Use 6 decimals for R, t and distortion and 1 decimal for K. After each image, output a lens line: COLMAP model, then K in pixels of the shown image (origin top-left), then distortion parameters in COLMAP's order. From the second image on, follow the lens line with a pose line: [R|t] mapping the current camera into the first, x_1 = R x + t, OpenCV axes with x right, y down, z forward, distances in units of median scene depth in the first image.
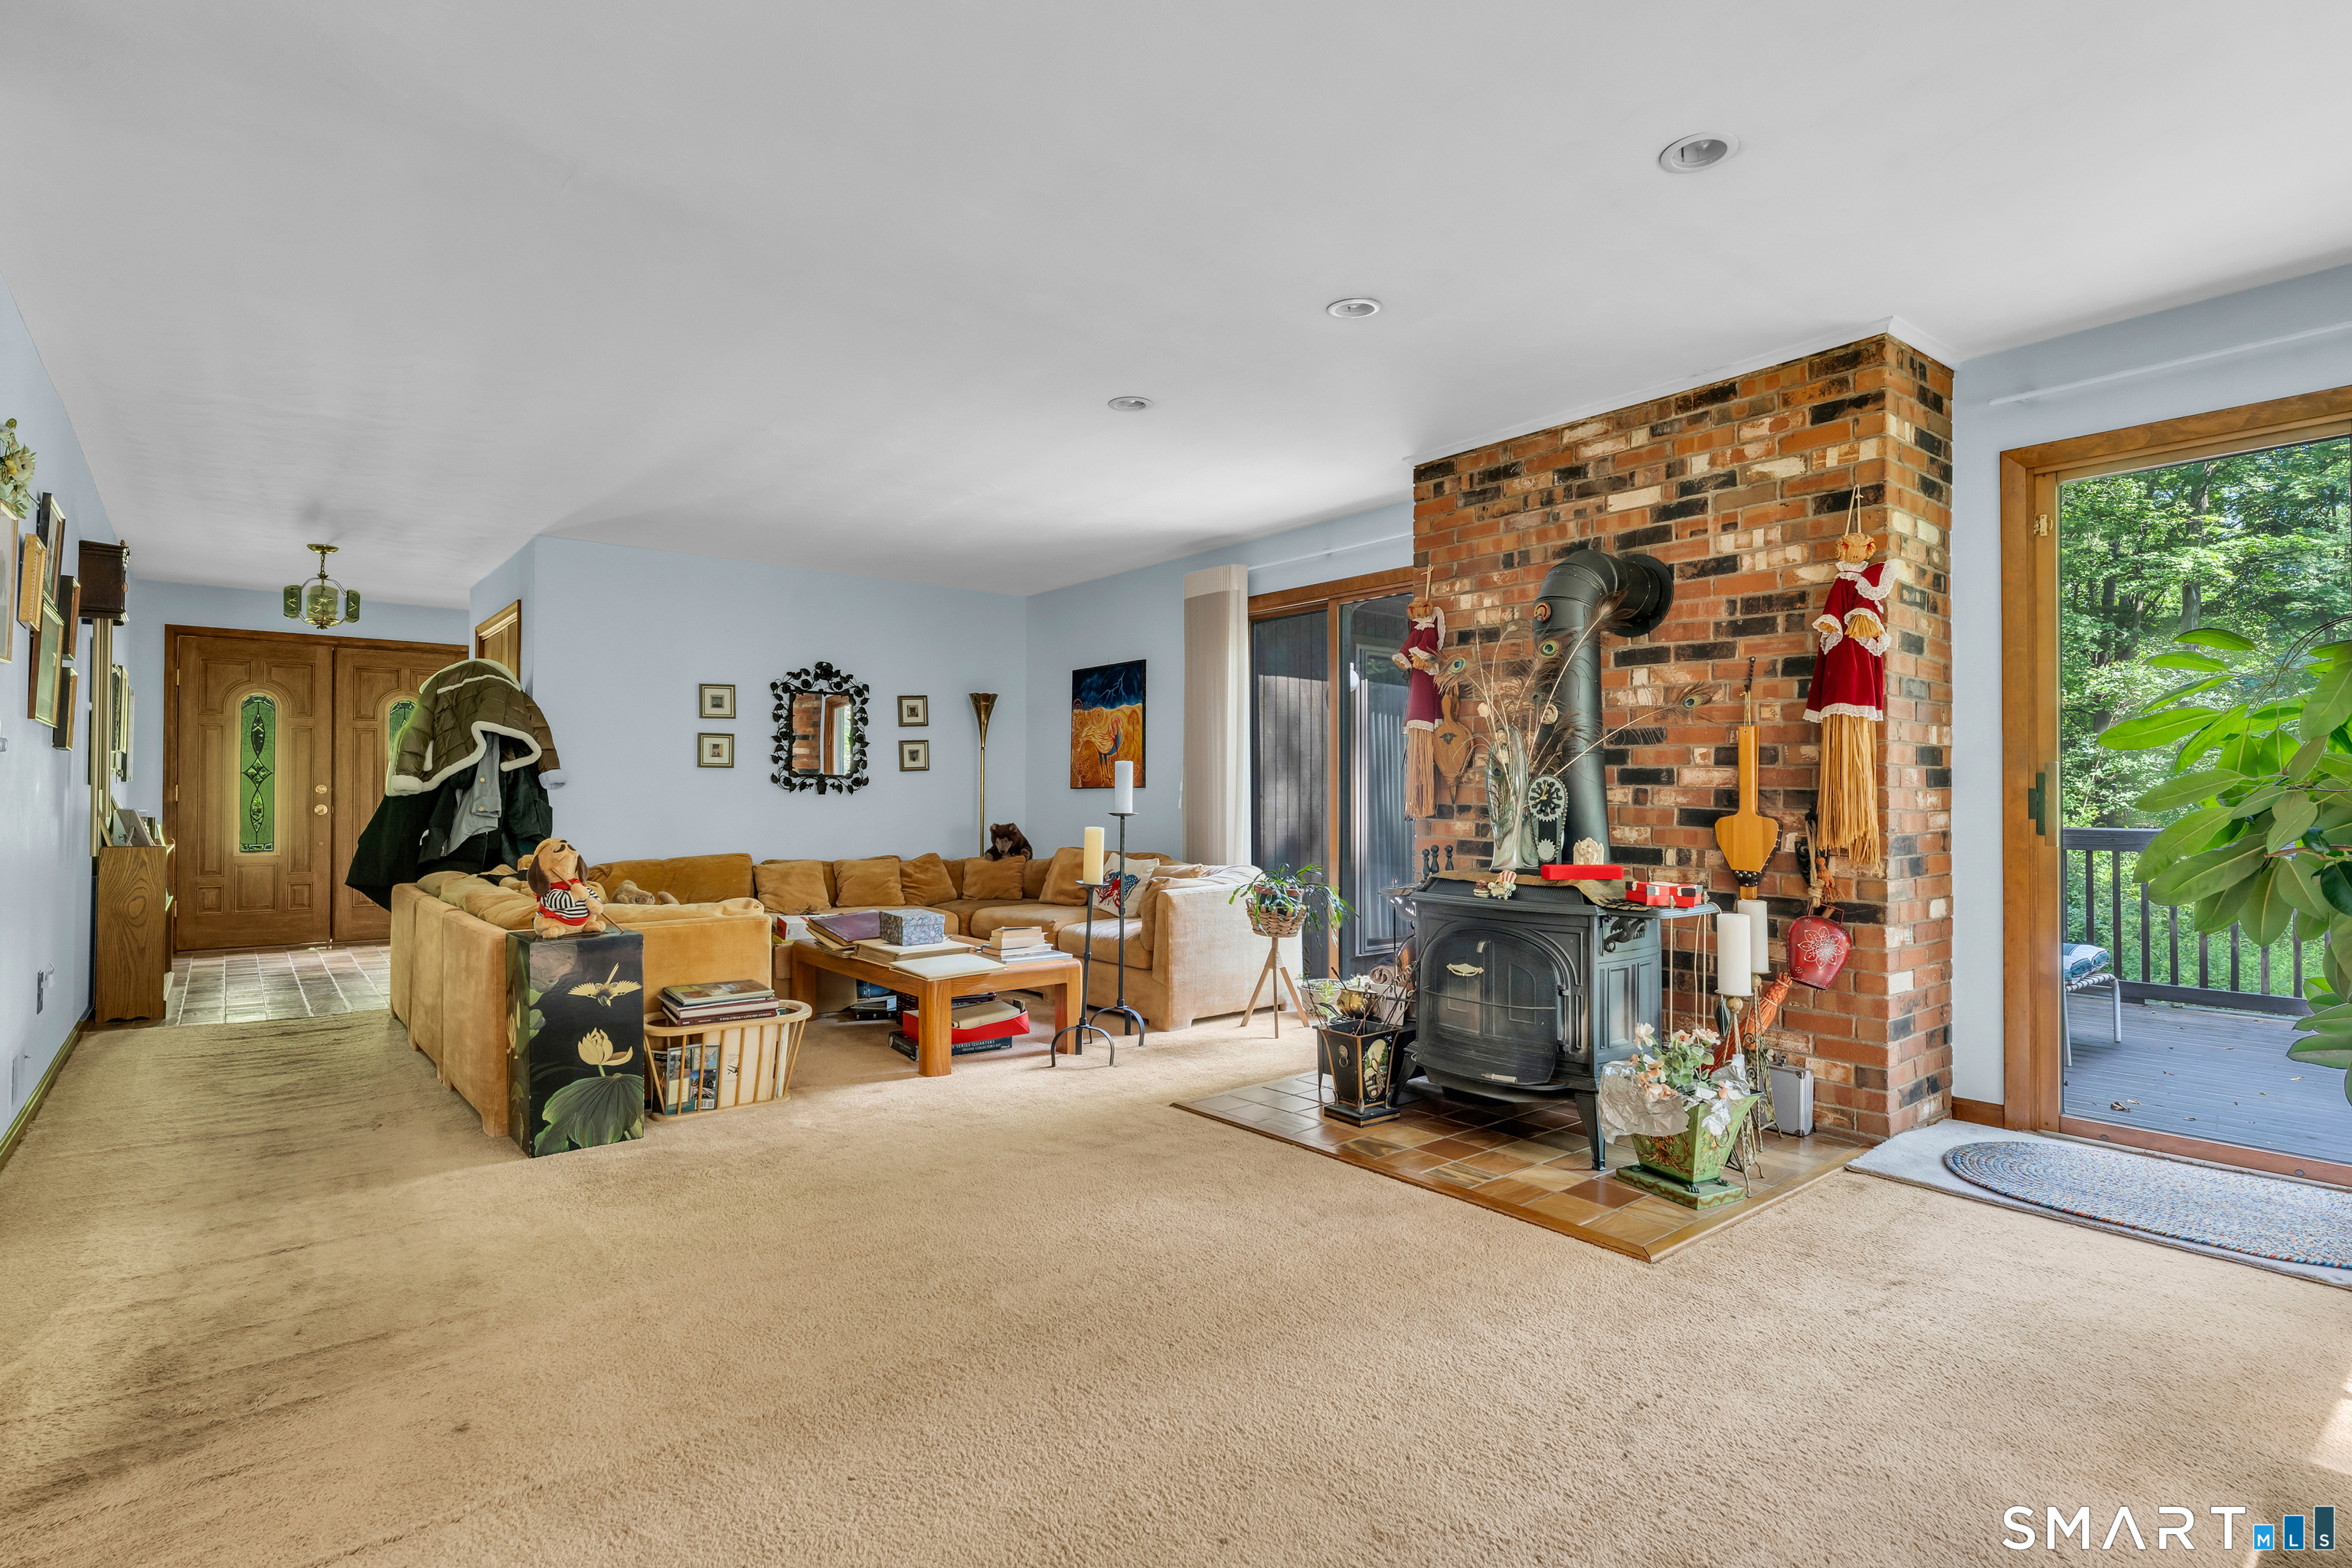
lens RADIAL K [[1173.9, 0, 1165.2], [0, 1173.9, 784.7], [0, 0, 1]] dist [-0.001760, -0.001005]
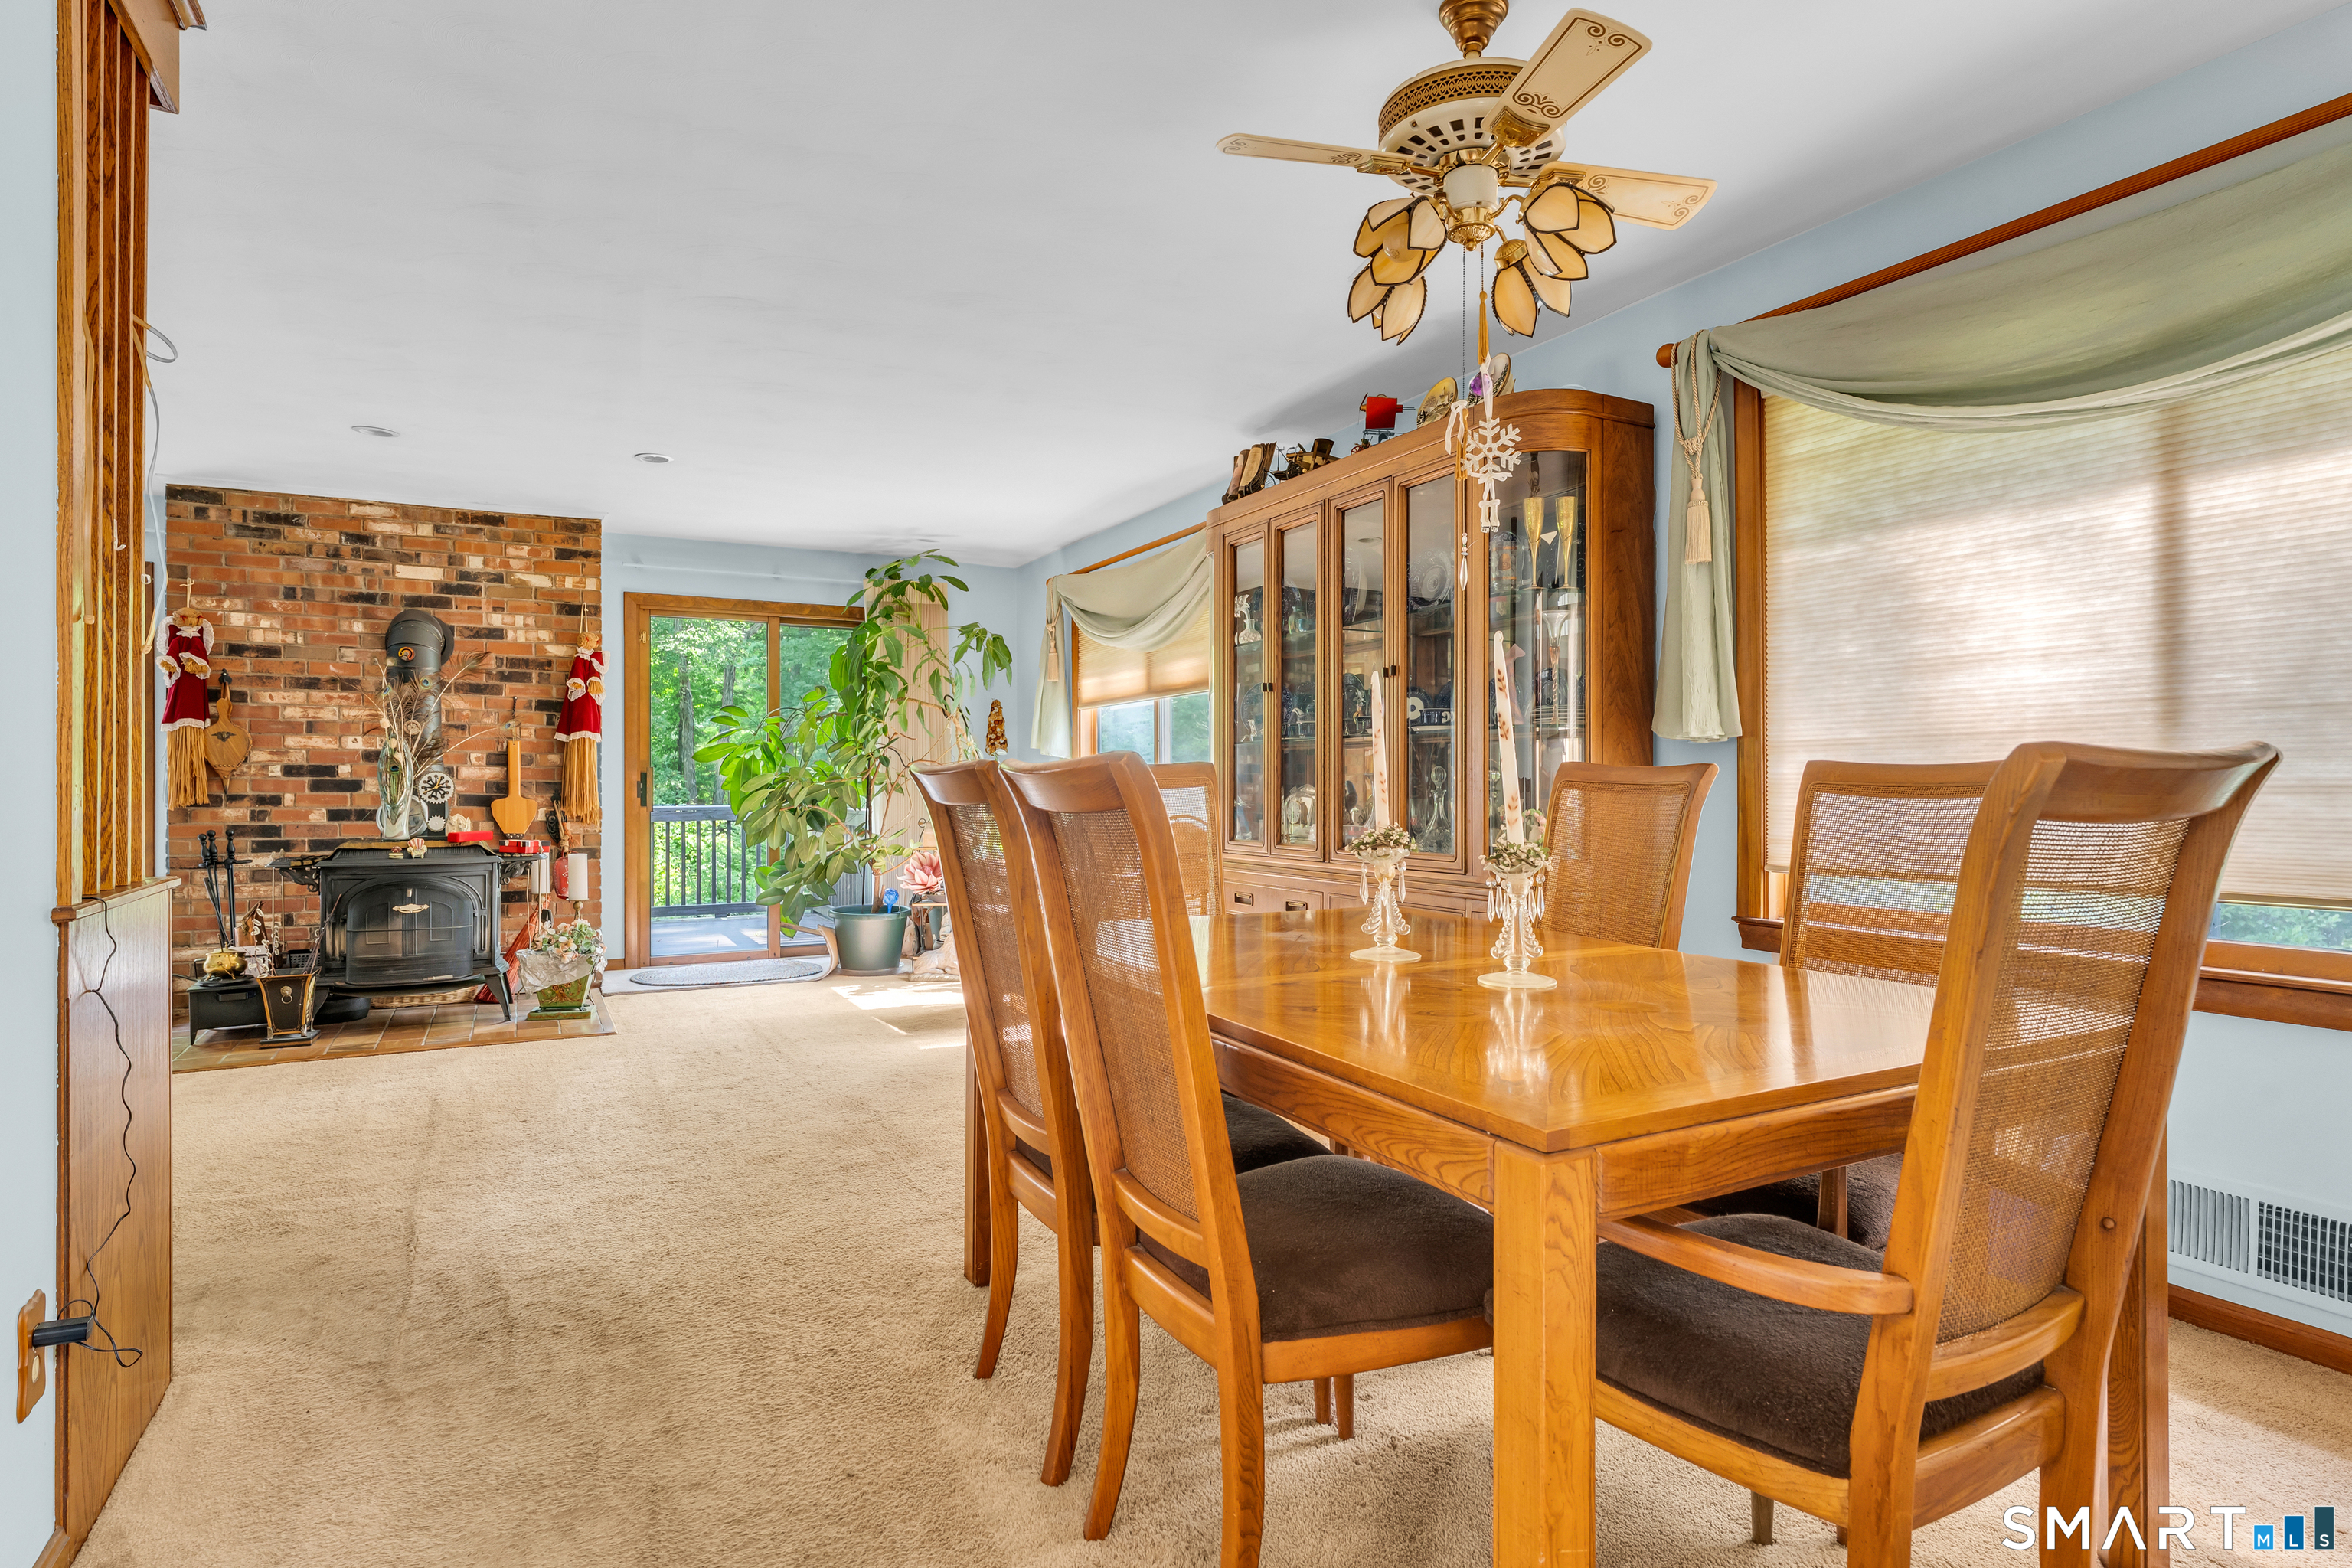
lens RADIAL K [[1273.6, 0, 1176.0], [0, 1273.6, 784.0], [0, 0, 1]] dist [-0.000040, -0.001656]
pose [[0.192548, -0.000148, 0.981288, -0.960544], [-0.004300, 0.999990, 0.000995, 0.001907], [-0.981278, -0.004411, 0.192546, -0.181691]]
